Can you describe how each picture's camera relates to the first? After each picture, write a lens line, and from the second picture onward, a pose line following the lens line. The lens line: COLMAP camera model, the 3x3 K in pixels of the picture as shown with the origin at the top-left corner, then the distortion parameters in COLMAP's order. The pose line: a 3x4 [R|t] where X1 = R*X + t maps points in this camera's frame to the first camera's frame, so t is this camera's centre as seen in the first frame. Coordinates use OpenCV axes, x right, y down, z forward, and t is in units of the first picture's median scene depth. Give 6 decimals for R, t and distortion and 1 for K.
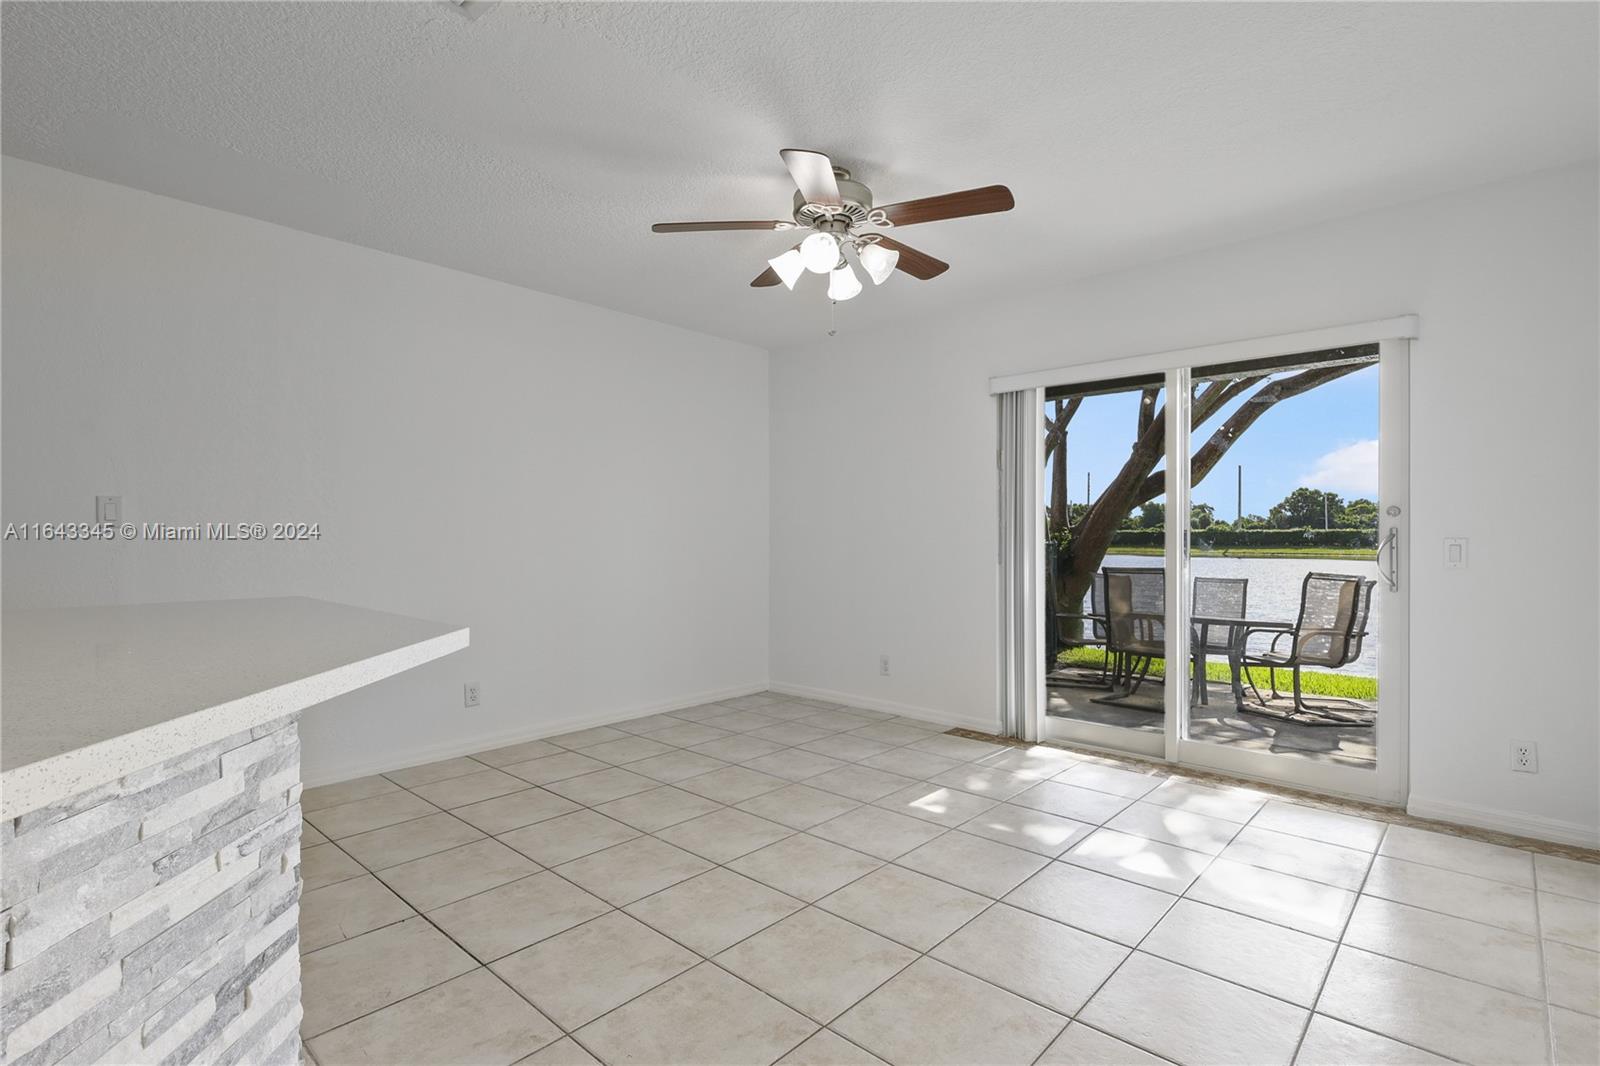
lens RADIAL K [[771.5, 0, 797.2], [0, 771.5, 538.3], [0, 0, 1]] dist [-0.004953, -0.000327]
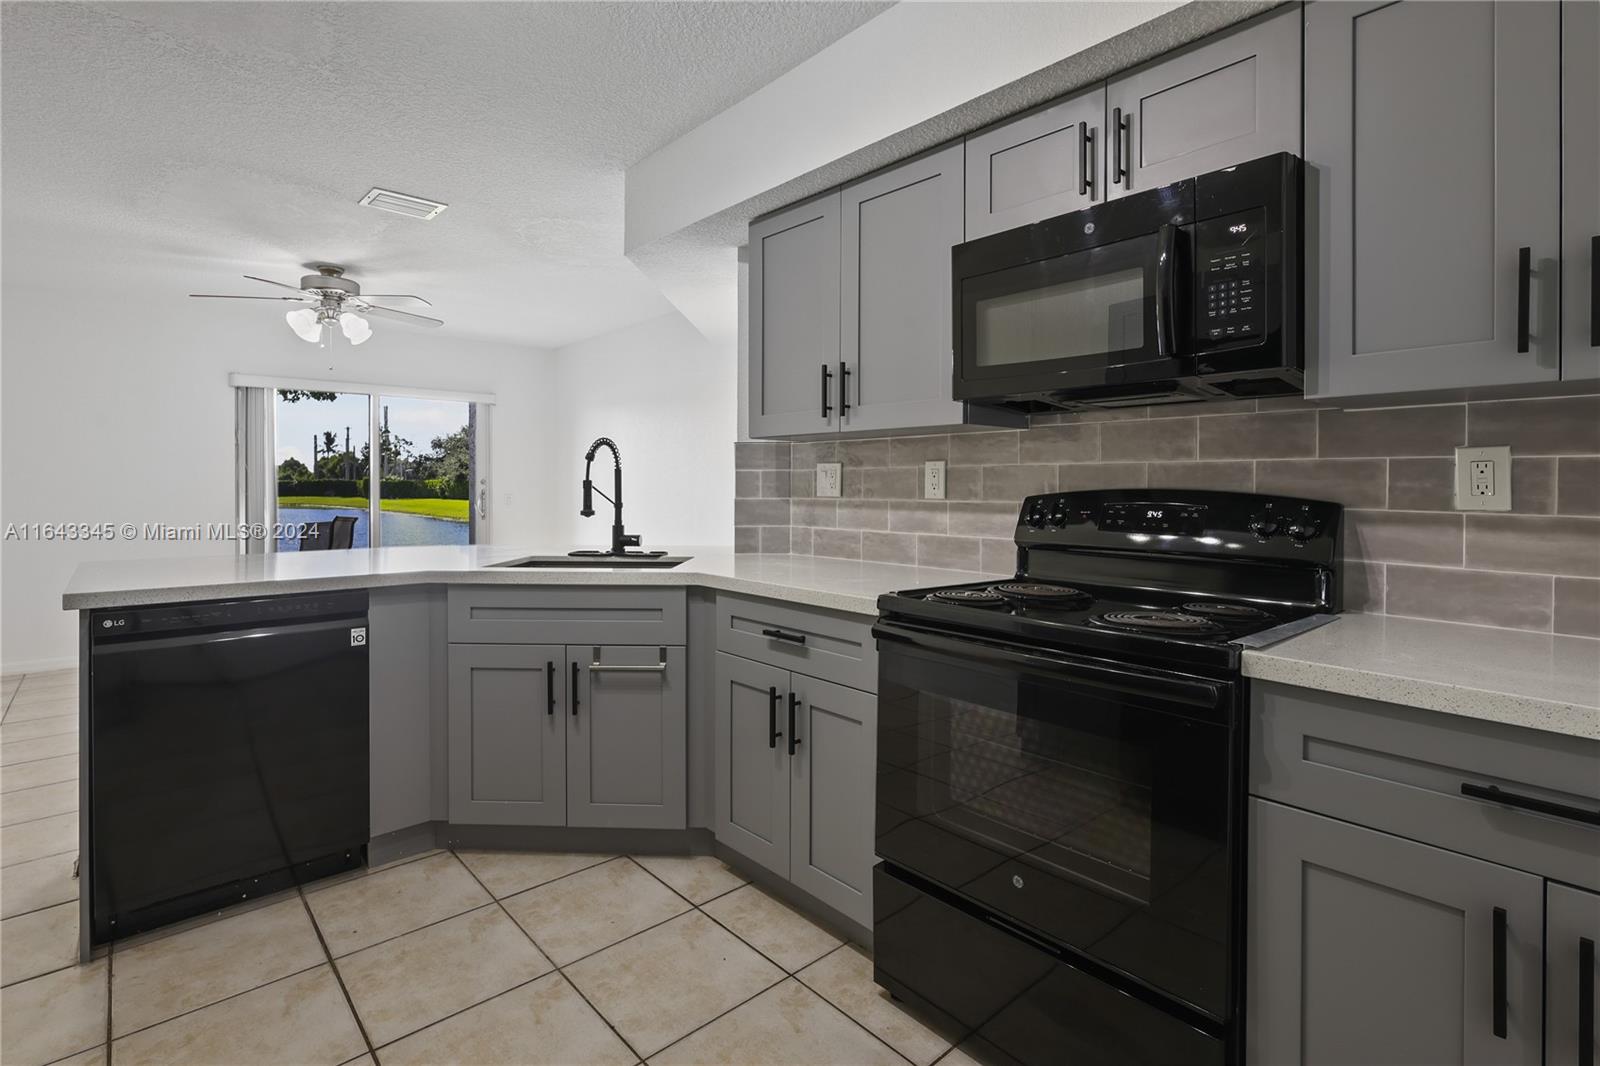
lens RADIAL K [[756.4, 0, 800.1], [0, 756.4, 485.7], [0, 0, 1]] dist [0.001358, 0.000544]
pose [[0.095255, 0.000010, 0.995453, -1.238042], [0.002328, 0.999997, -0.000233, -0.023454], [-0.995450, 0.002340, 0.095255, -0.090687]]
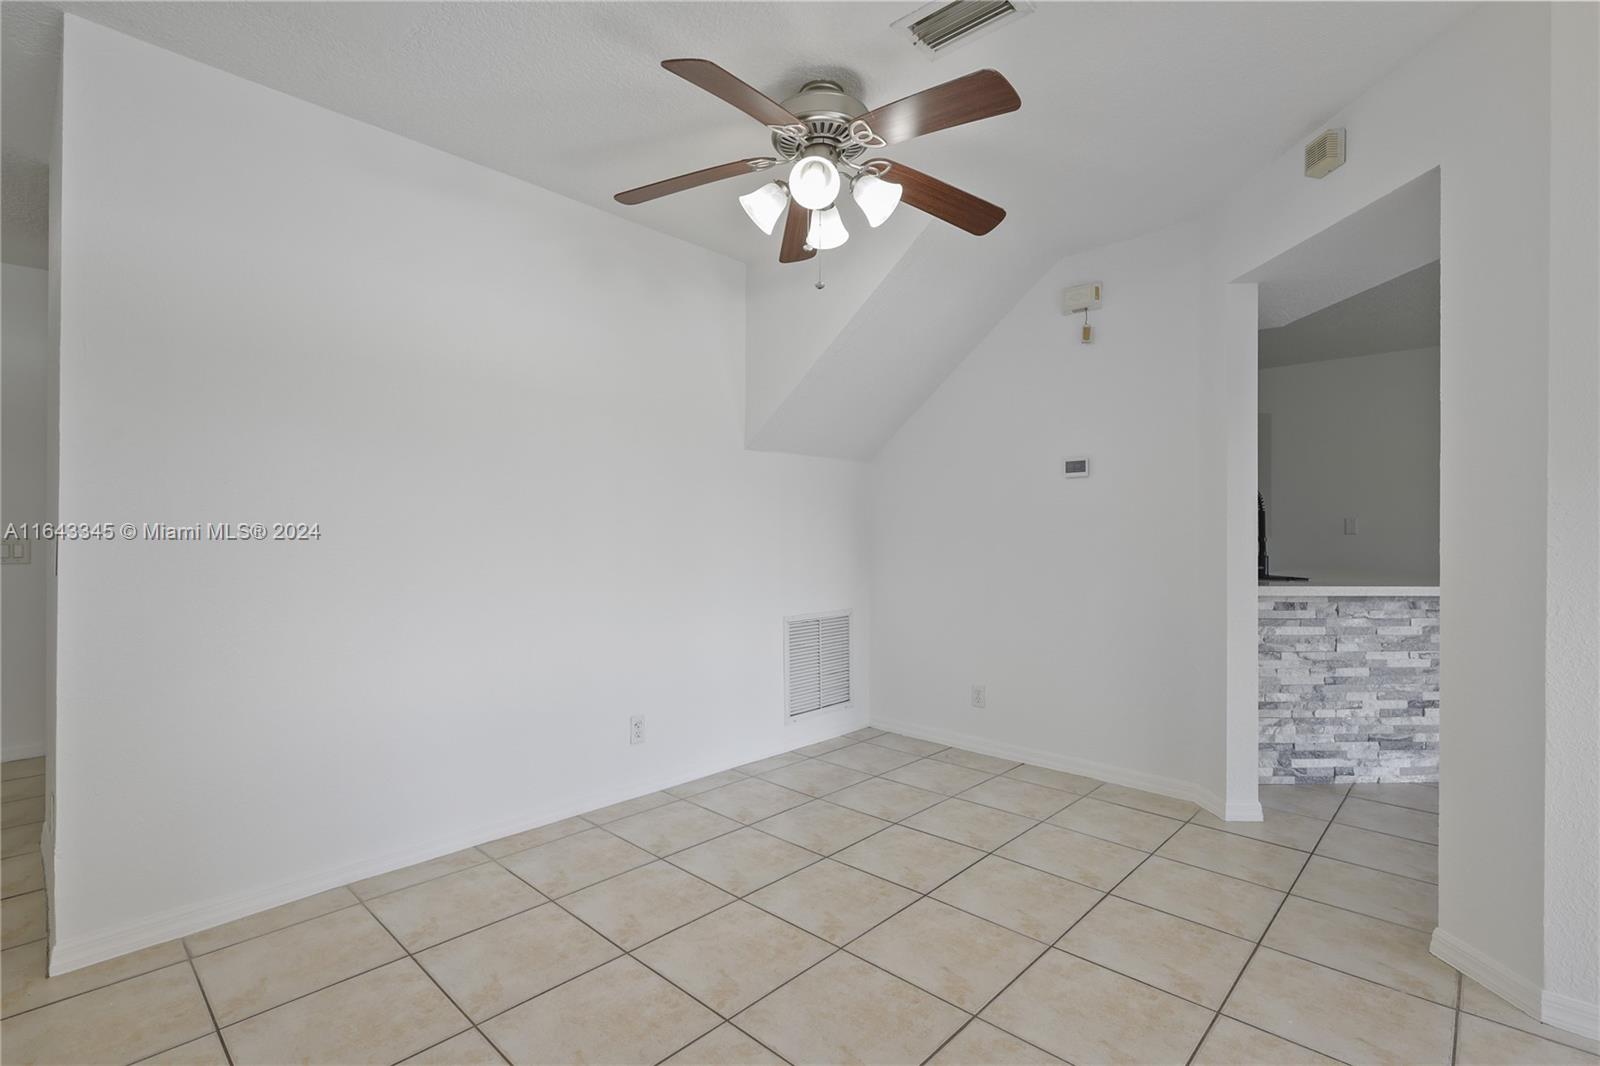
lens RADIAL K [[764.0, 0, 799.3], [0, 764.0, 528.5], [0, 0, 1]] dist [0.004063, 0.000327]
pose [[-0.003254, -0.002735, -0.999991, 0.808179], [-0.010657, 0.999940, -0.002700, -0.007377], [0.999938, 0.010648, -0.003283, -0.485453]]
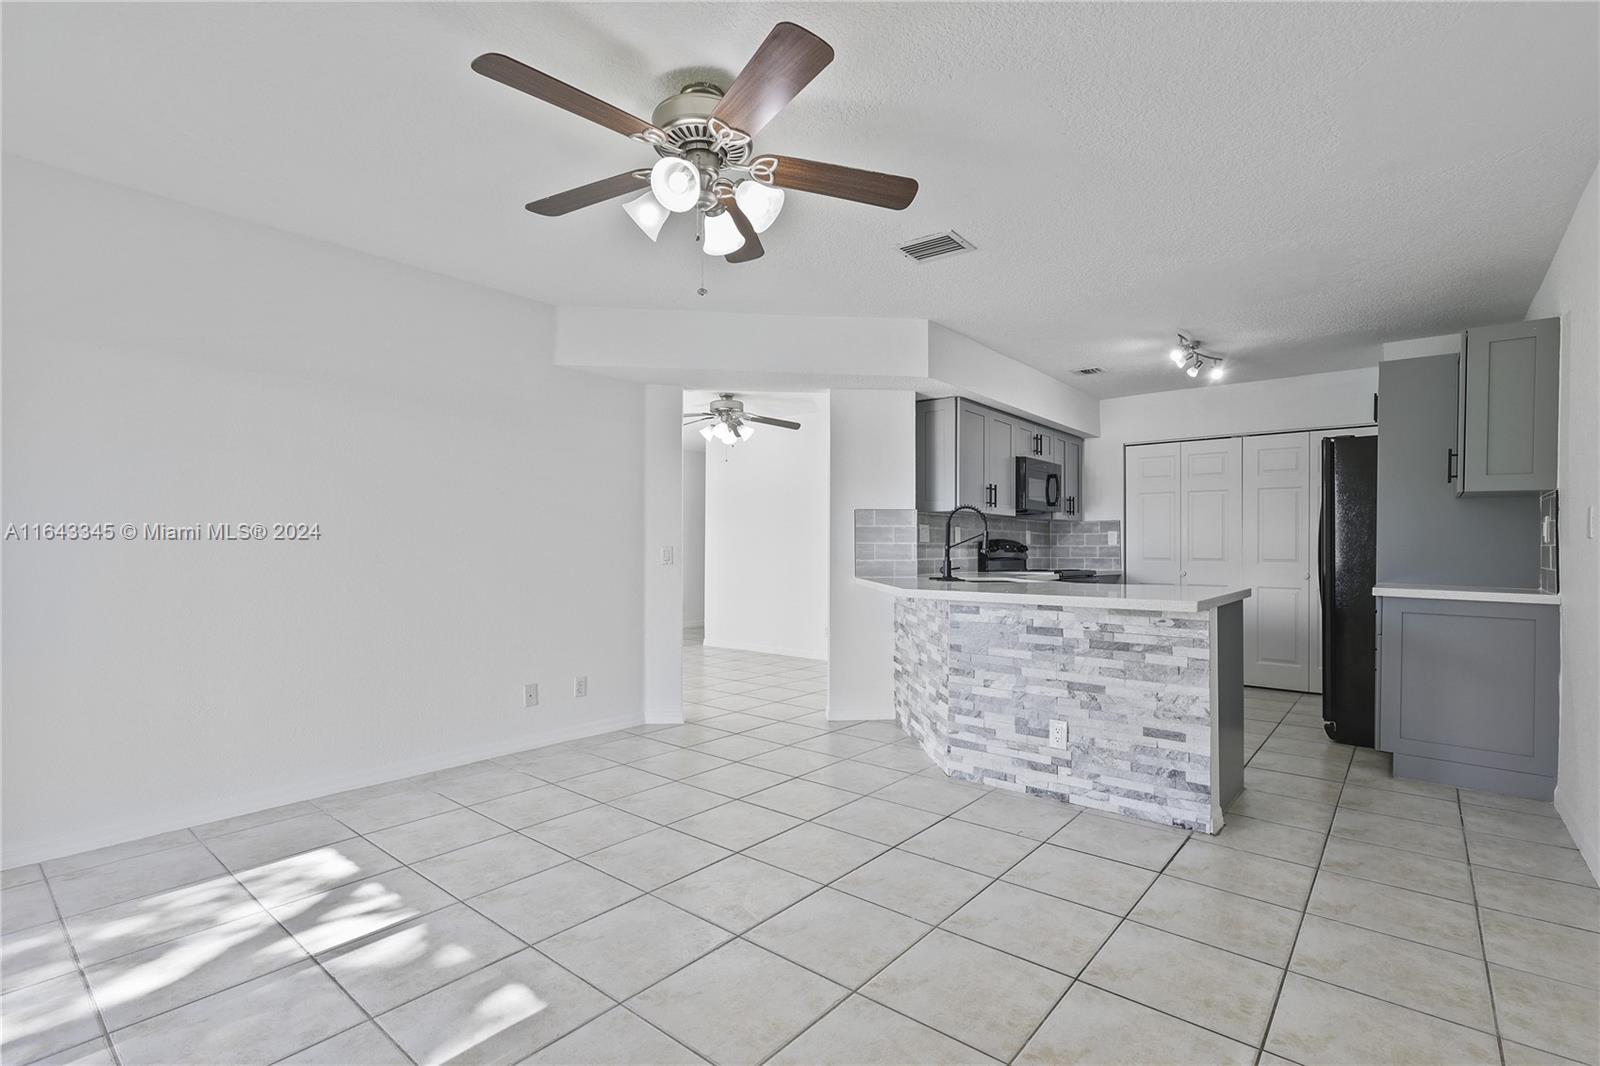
lens RADIAL K [[742.0, 0, 799.5], [0, 742.0, 544.3], [0, 0, 1]] dist [-0.001706, 0.000573]
pose [[-0.998646, -0.001486, -0.052001, -0.009173], [-0.001481, 0.999999, -0.000144, -0.006265], [0.052001, -0.000067, -0.998647, 1.556825]]
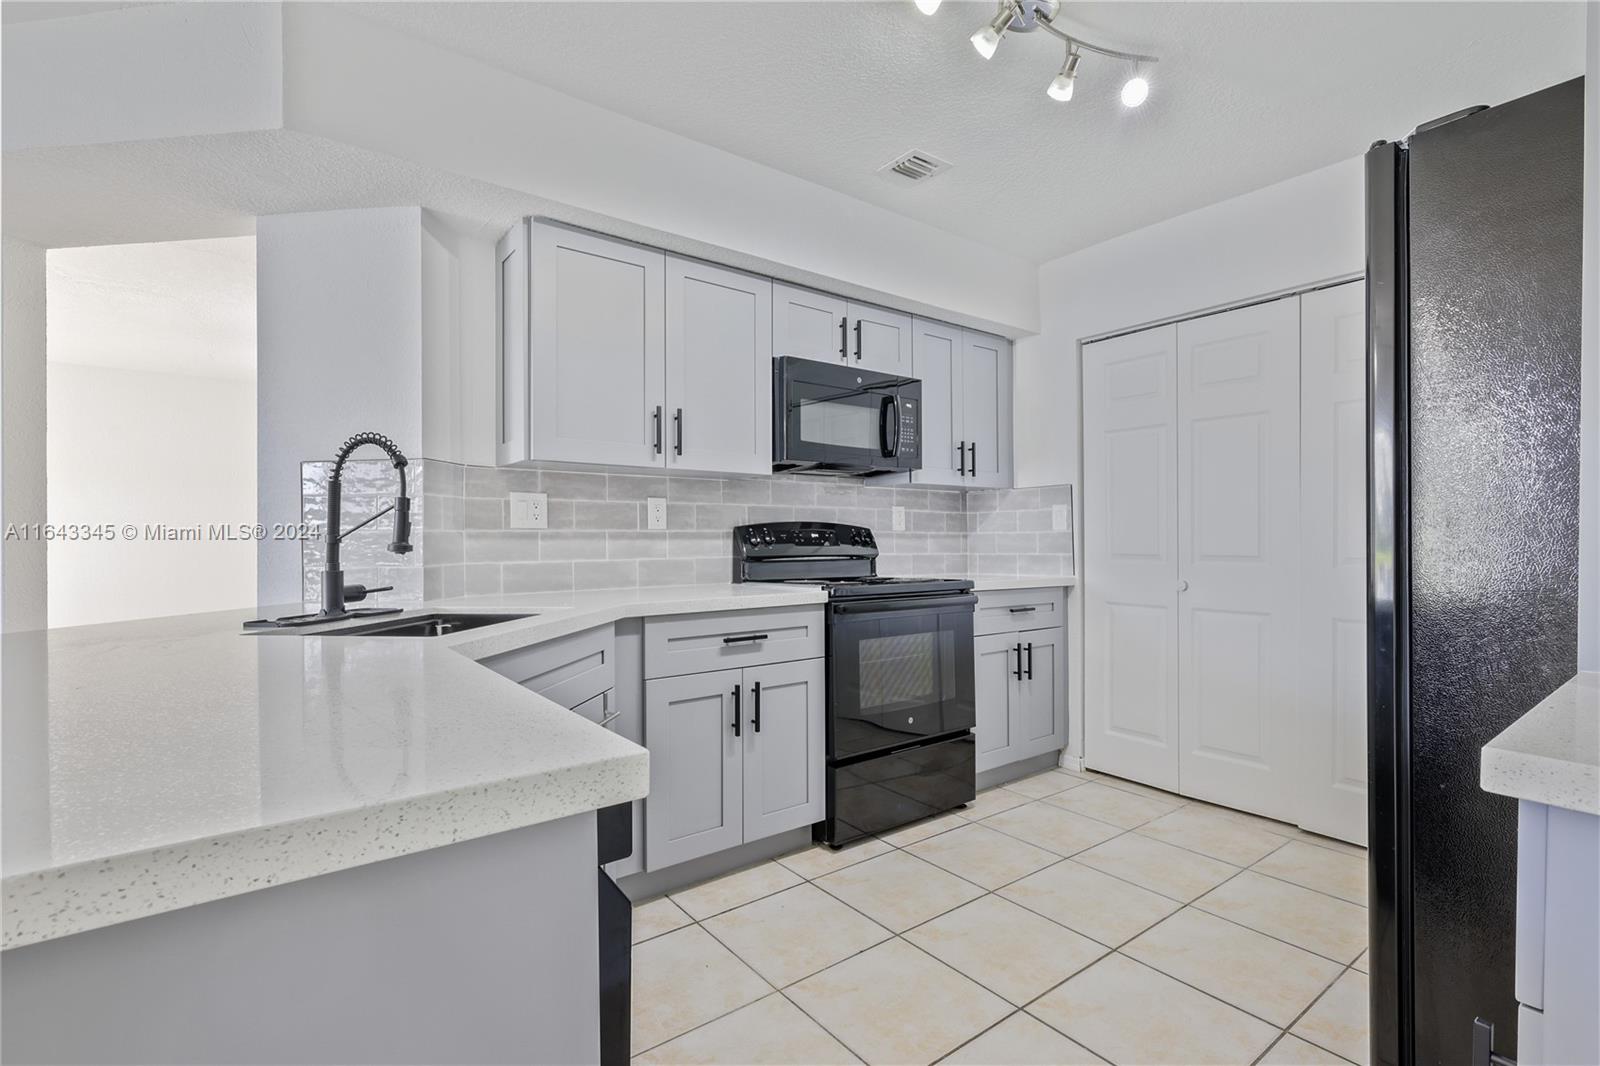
lens RADIAL K [[741.6, 0, 799.9], [0, 741.6, 539.3], [0, 0, 1]] dist [0.002225, 0.000119]
pose [[-0.984889, 0.006803, 0.173053, -0.794893], [0.007635, 0.999962, 0.004140, -0.000357], [-0.173019, 0.005399, -0.984904, 0.703302]]
